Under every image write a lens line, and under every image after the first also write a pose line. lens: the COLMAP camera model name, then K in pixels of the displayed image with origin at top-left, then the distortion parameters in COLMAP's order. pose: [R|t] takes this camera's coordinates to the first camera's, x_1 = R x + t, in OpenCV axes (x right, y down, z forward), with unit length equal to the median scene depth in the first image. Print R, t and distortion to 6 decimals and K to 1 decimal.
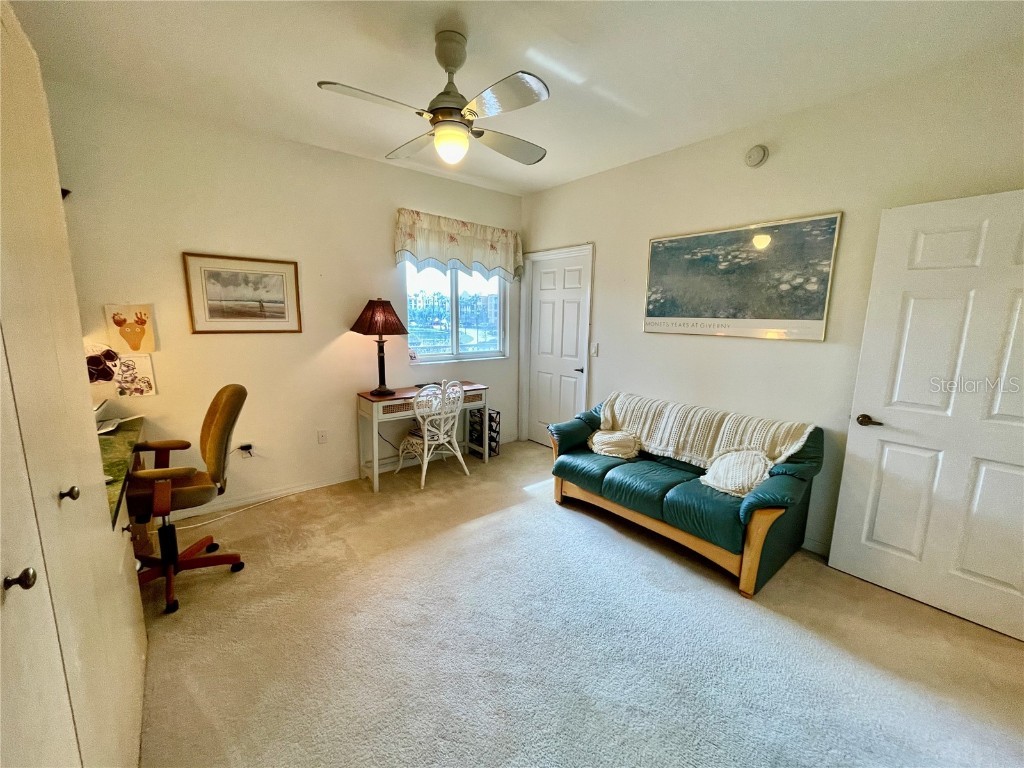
lens RADIAL K [[412.6, 0, 509.3], [0, 412.6, 382.0], [0, 0, 1]] dist [-0.002595, 0.000358]
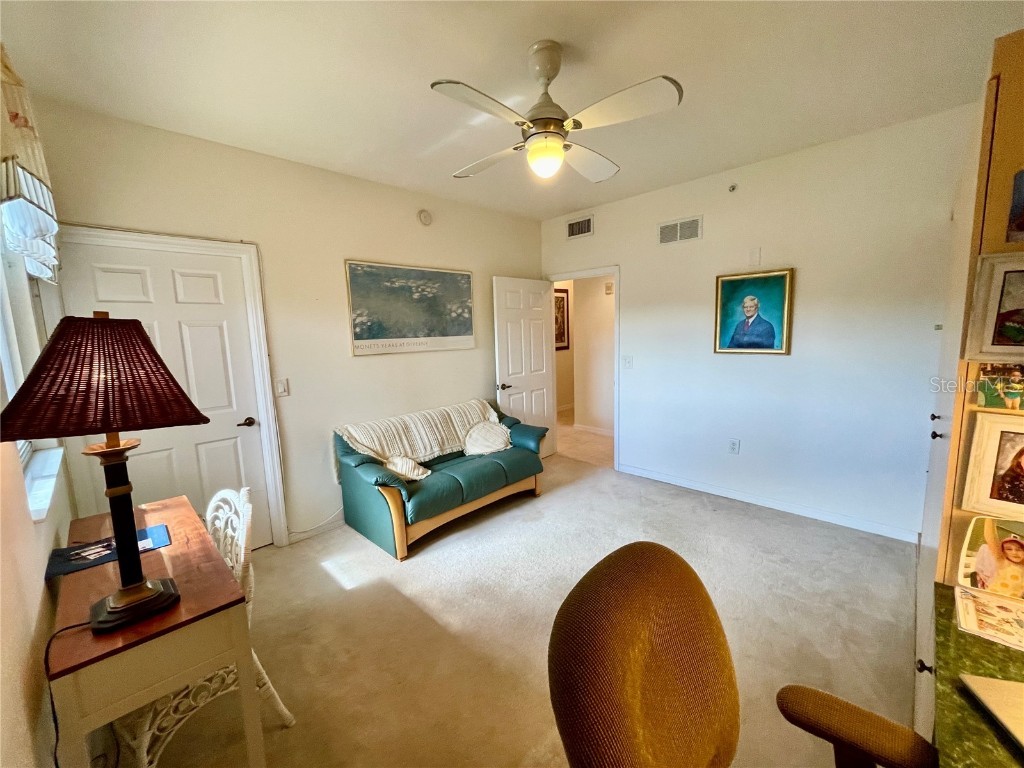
lens RADIAL K [[412.6, 0, 508.5], [0, 412.6, 385.5], [0, 0, 1]] dist [-0.002595, 0.000358]
pose [[-0.102873, -0.144283, 0.984175, -0.767832], [0.192226, 0.967889, 0.161988, -0.166034], [-0.975944, 0.205848, -0.071834, 0.863503]]
